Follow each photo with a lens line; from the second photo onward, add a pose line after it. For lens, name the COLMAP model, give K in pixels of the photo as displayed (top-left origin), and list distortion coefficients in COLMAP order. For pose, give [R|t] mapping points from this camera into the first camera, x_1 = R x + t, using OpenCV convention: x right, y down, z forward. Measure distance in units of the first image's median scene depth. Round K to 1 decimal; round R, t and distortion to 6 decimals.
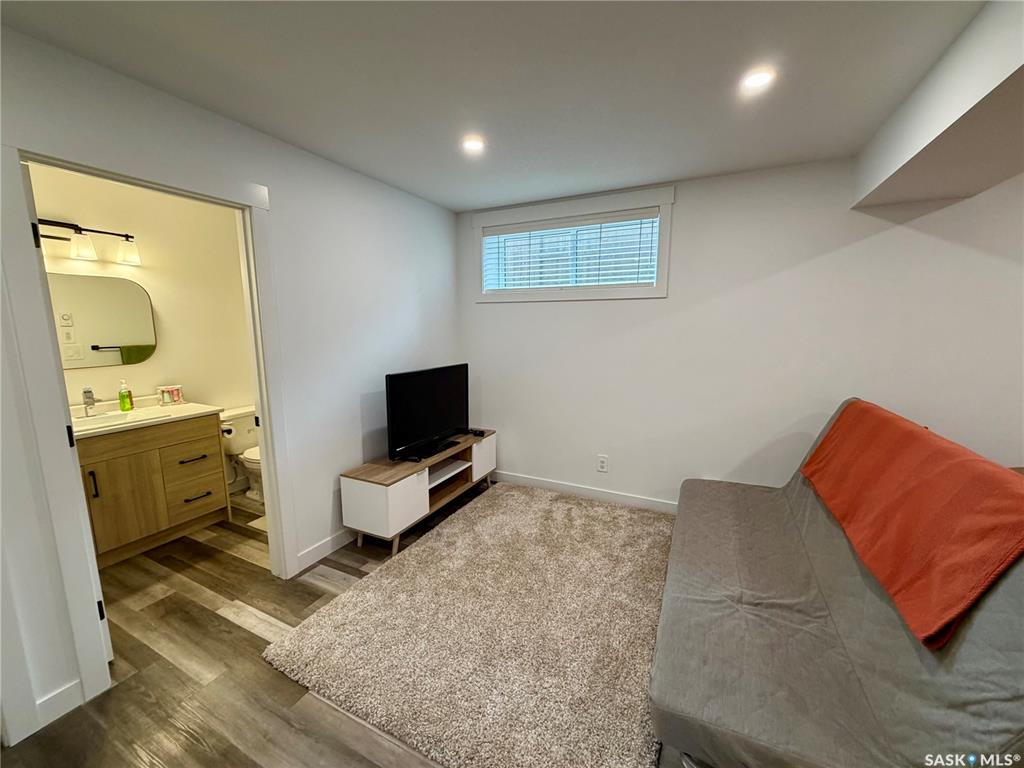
lens RADIAL K [[407.1, 0, 509.5], [0, 407.1, 386.1], [0, 0, 1]] dist [0.000113, -0.000408]
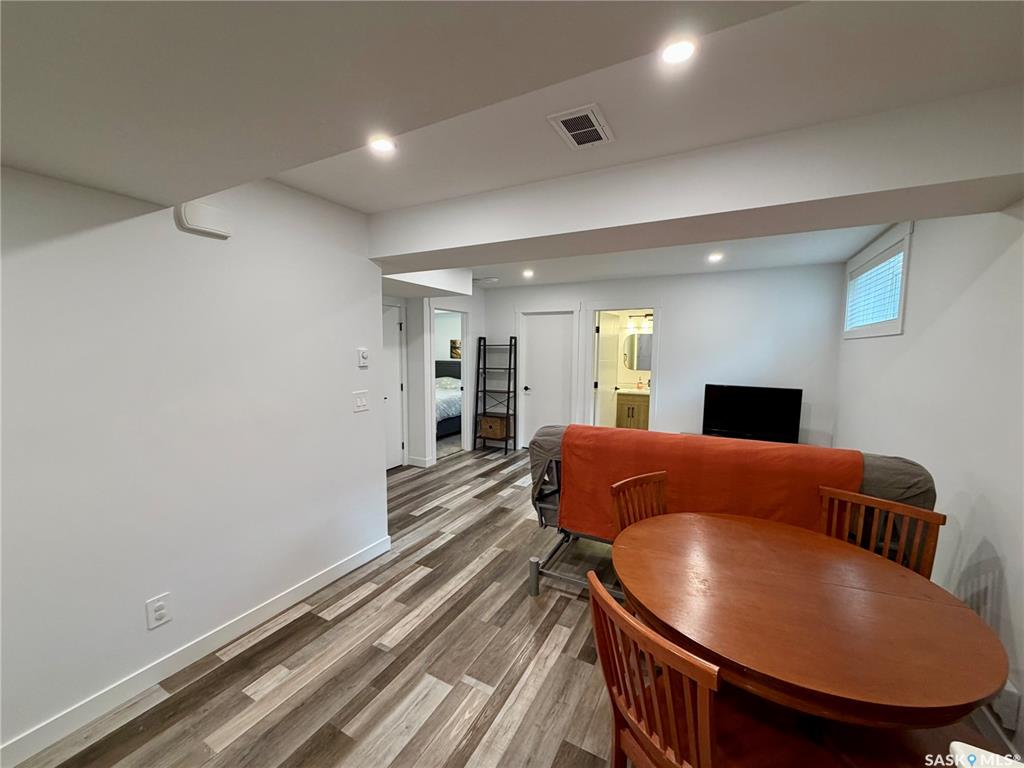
lens RADIAL K [[407.1, 0, 509.5], [0, 407.1, 386.1], [0, 0, 1]] dist [0.000113, -0.000408]
pose [[-0.035612, 0.094815, -0.994858, 1.617626], [-0.161669, 0.981830, 0.099361, -0.063108], [0.986202, 0.164376, -0.019636, 0.212932]]
